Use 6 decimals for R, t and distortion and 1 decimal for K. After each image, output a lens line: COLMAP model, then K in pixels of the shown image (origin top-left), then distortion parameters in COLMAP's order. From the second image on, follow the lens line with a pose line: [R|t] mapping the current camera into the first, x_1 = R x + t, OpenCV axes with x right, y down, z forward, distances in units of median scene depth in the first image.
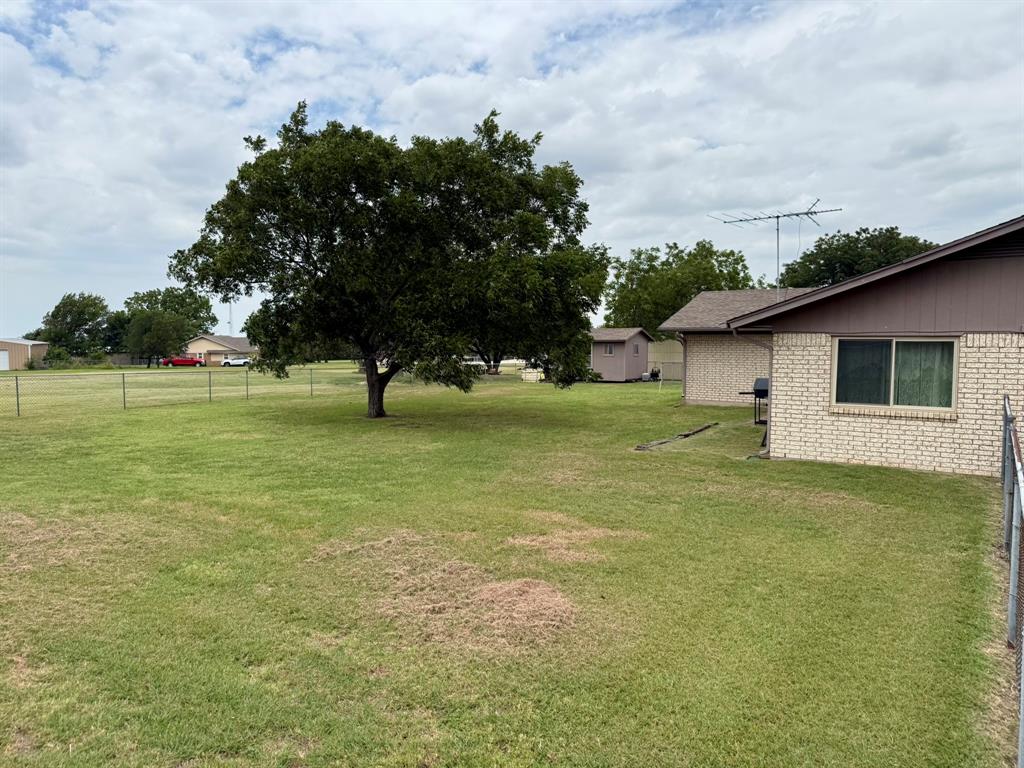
lens RADIAL K [[713.2, 0, 512.9], [0, 713.2, 374.7], [0, 0, 1]] dist [-0.016928, 0.001925]
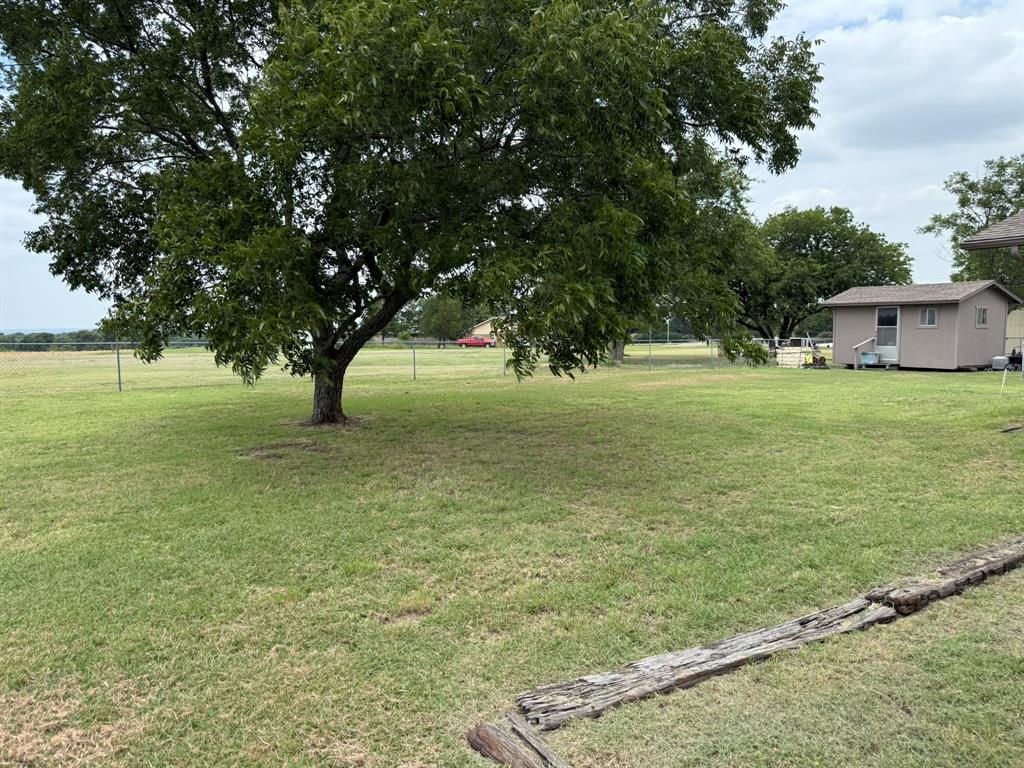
lens RADIAL K [[713.2, 0, 516.4], [0, 713.2, 379.7], [0, 0, 1]] dist [-0.016928, 0.001925]
pose [[0.895317, 0.026021, -0.444668, 0.081469], [-0.013433, 0.999415, 0.031437, 0.003671], [0.445226, -0.022173, 0.895144, 0.267161]]
